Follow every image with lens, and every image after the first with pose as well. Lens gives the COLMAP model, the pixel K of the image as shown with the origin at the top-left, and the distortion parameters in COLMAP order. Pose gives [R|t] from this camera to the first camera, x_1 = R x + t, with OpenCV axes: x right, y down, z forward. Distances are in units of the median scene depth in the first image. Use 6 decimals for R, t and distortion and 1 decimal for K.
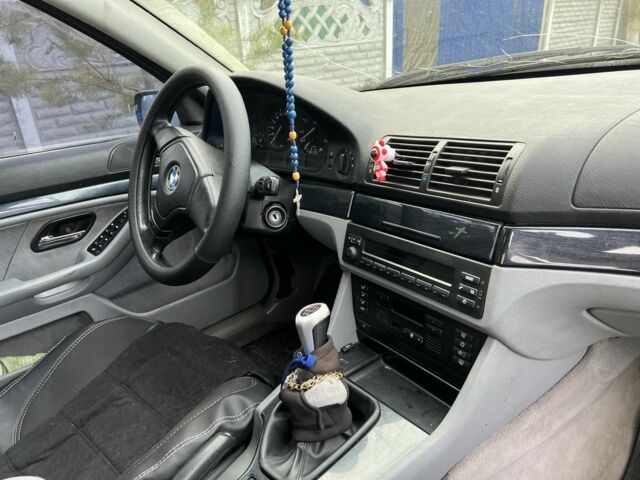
lens RADIAL K [[488.4, 0, 320.0], [0, 488.4, 240.0], [0, 0, 1]] dist [0.007324, -0.000506]
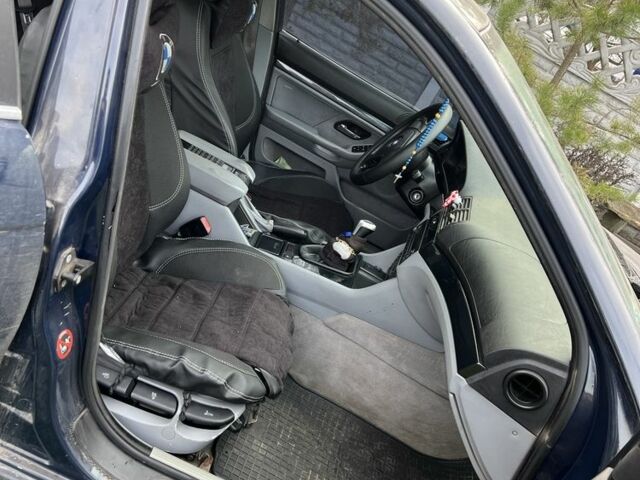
lens RADIAL K [[558.7, 0, 320.0], [0, 558.7, 240.0], [0, 0, 1]] dist [0.080620, -0.001757]
pose [[0.518438, 0.704663, -0.484429, 0.649771], [-0.717127, 0.666858, 0.202556, -0.077927], [0.465779, 0.242385, 0.851058, -0.636725]]
